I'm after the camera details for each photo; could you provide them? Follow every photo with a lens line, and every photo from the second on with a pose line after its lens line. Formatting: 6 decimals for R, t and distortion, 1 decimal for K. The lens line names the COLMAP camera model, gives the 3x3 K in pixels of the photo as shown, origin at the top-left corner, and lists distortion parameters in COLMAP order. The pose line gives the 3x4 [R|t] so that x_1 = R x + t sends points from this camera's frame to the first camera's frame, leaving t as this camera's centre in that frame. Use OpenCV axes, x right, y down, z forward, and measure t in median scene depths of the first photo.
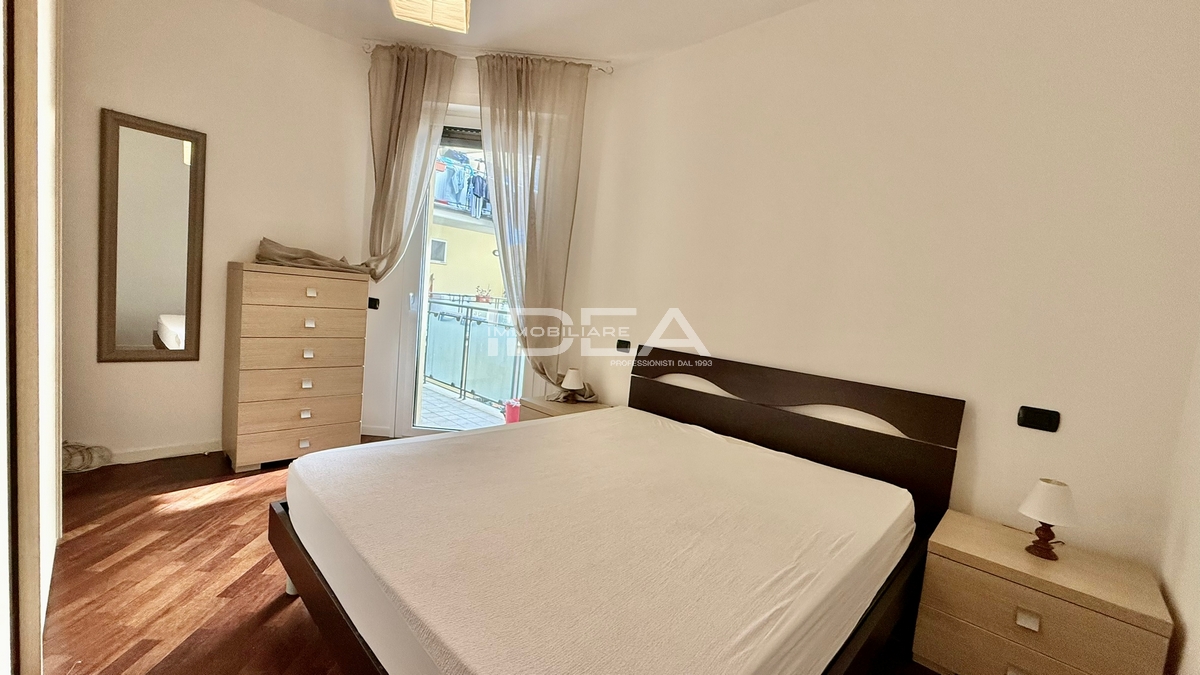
lens RADIAL K [[482.0, 0, 600.0], [0, 482.0, 337.5], [0, 0, 1]] dist [-0.000771, -0.000208]
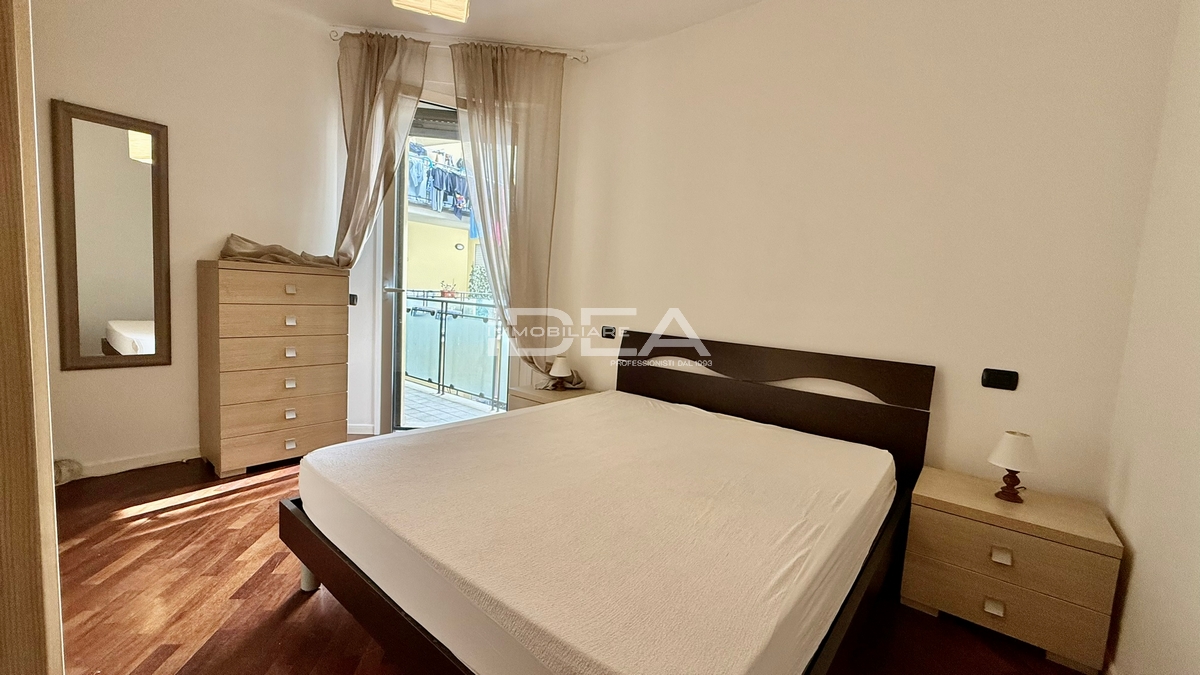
lens RADIAL K [[482.0, 0, 600.0], [0, 482.0, 337.5], [0, 0, 1]] dist [-0.000771, -0.000208]
pose [[0.996074, -0.041744, 0.078062, -0.059069], [0.040382, 0.999005, 0.018948, 0.010330], [-0.078775, -0.015722, 0.996768, -0.019619]]
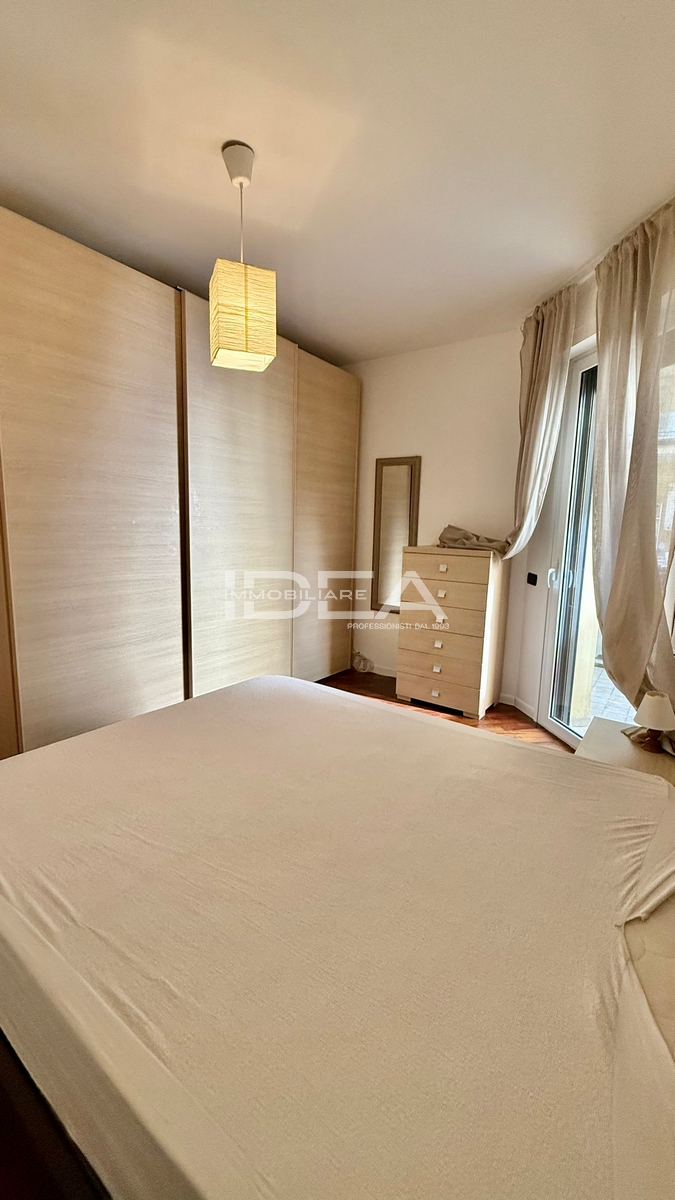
lens RADIAL K [[477.2, 0, 335.5], [0, 477.2, 605.0], [0, 0, 1]] dist [-0.000014, -0.000040]
pose [[0.138346, 0.057349, -0.988722, 0.543951], [-0.097411, 0.994269, 0.044040, -0.028221], [0.985582, 0.090219, 0.143139, 0.593602]]
